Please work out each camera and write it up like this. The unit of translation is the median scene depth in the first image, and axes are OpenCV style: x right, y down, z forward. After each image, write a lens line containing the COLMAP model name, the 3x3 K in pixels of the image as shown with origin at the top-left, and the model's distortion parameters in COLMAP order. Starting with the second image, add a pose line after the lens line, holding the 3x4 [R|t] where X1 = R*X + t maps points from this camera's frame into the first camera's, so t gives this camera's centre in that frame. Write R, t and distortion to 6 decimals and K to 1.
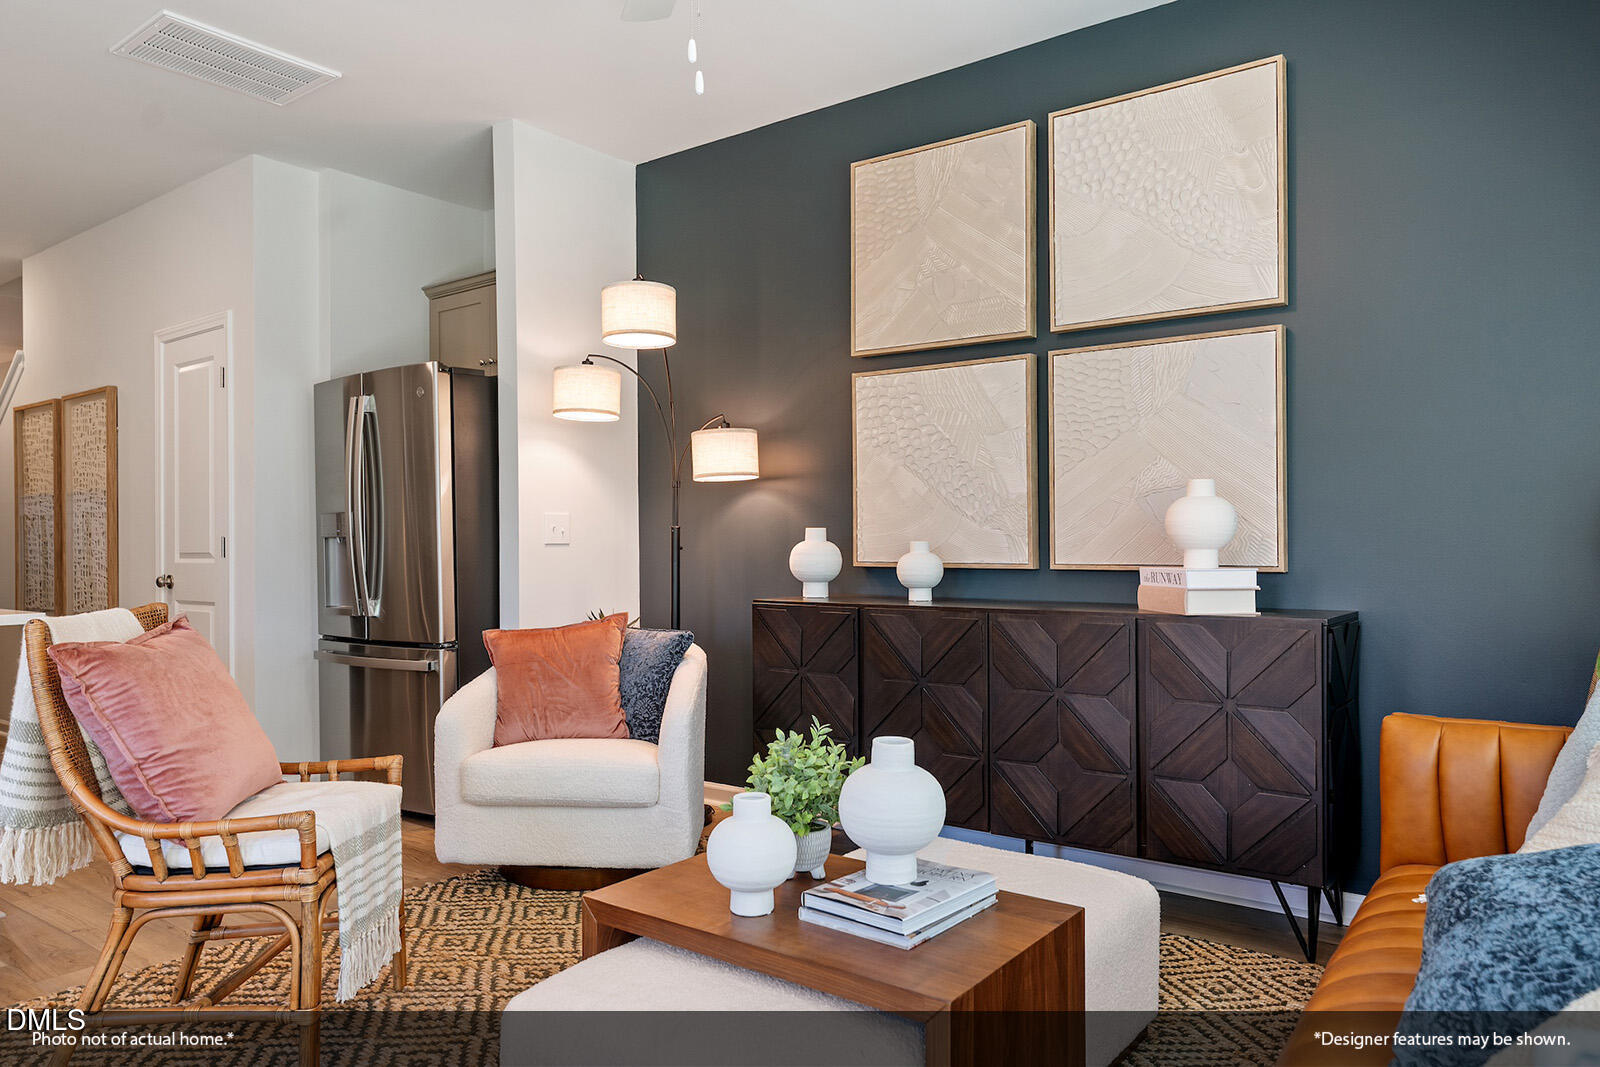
lens RADIAL K [[1076.3, 0, 801.0], [0, 1076.3, 526.5], [0, 0, 1]] dist [-0.002219, 0.000230]
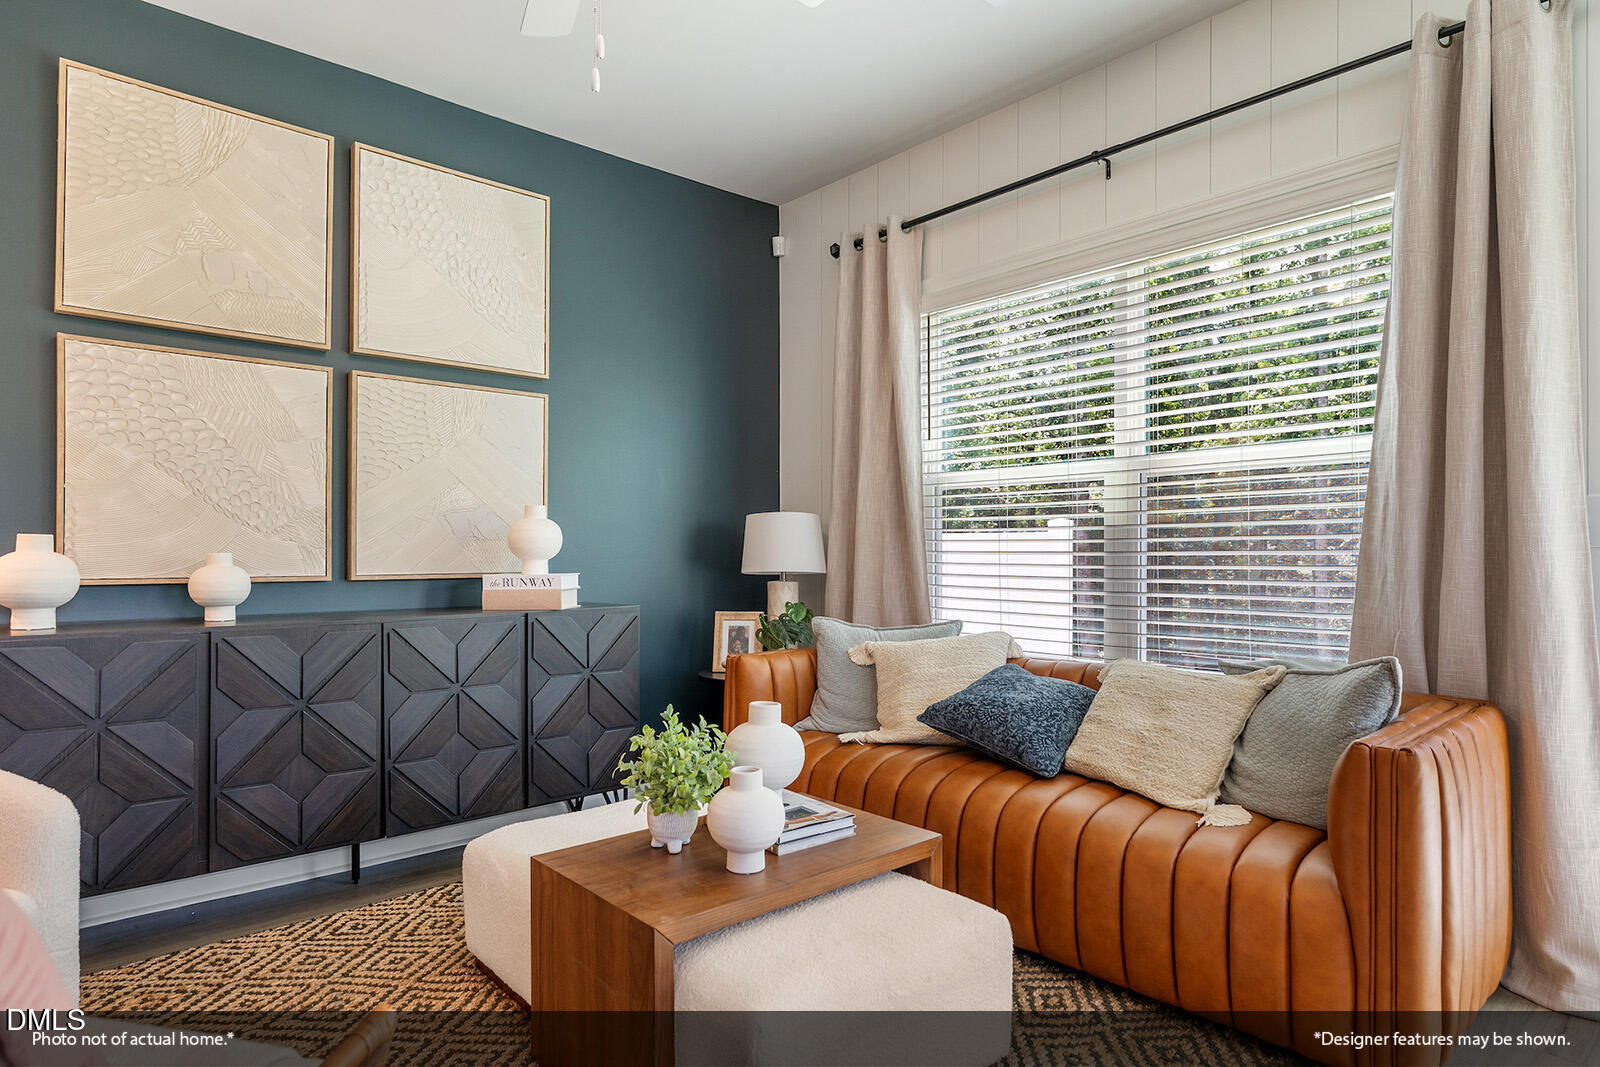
lens RADIAL K [[858.4, 0, 802.2], [0, 858.4, 547.3], [0, 0, 1]] dist [0.004917, 0.000392]
pose [[0.214700, 0.014343, 0.976575, -0.473240], [-0.003436, 0.999897, -0.013930, 0.017825], [-0.976674, -0.000365, 0.214727, 0.391358]]
